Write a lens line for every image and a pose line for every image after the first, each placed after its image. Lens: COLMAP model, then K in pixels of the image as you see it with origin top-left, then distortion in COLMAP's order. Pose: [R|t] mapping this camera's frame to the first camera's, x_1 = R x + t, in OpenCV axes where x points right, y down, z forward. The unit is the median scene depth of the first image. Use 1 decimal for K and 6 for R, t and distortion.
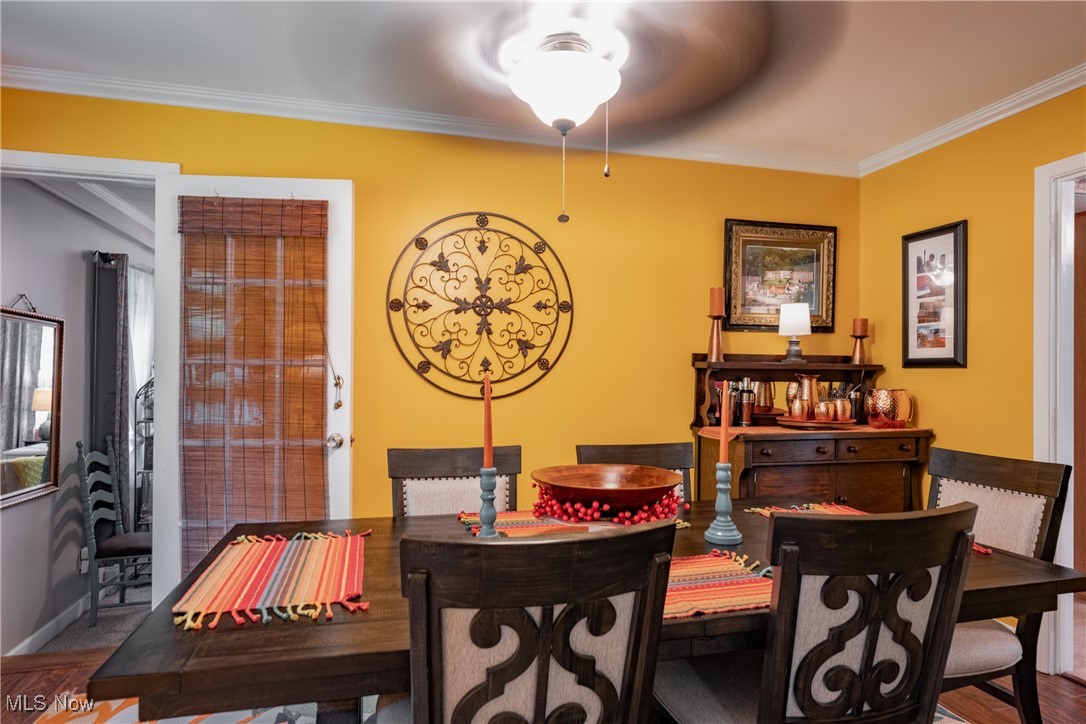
lens RADIAL K [[622.1, 0, 540.8], [0, 622.1, 373.3], [0, 0, 1]] dist [0.000802, 0.000593]
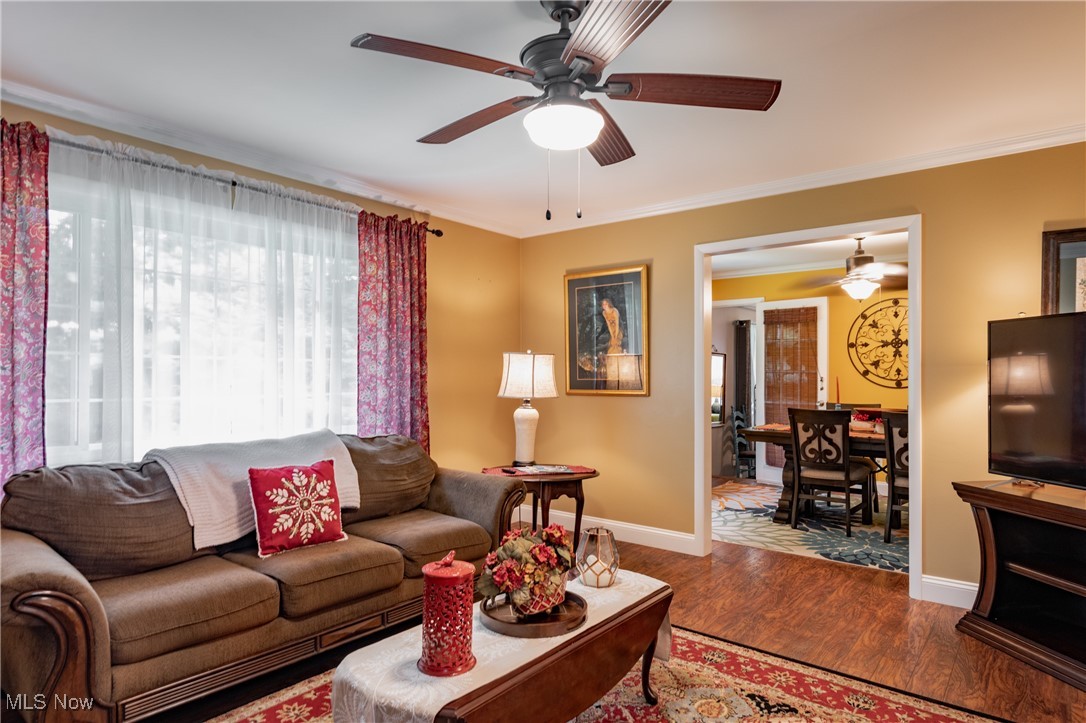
lens RADIAL K [[622.1, 0, 540.8], [0, 622.1, 372.8], [0, 0, 1]] dist [0.000802, 0.000593]
pose [[0.598271, -0.008344, -0.801250, 0.875285], [0.003493, 0.999963, -0.007805, 0.002799], [0.801286, 0.001871, 0.598279, -1.214400]]
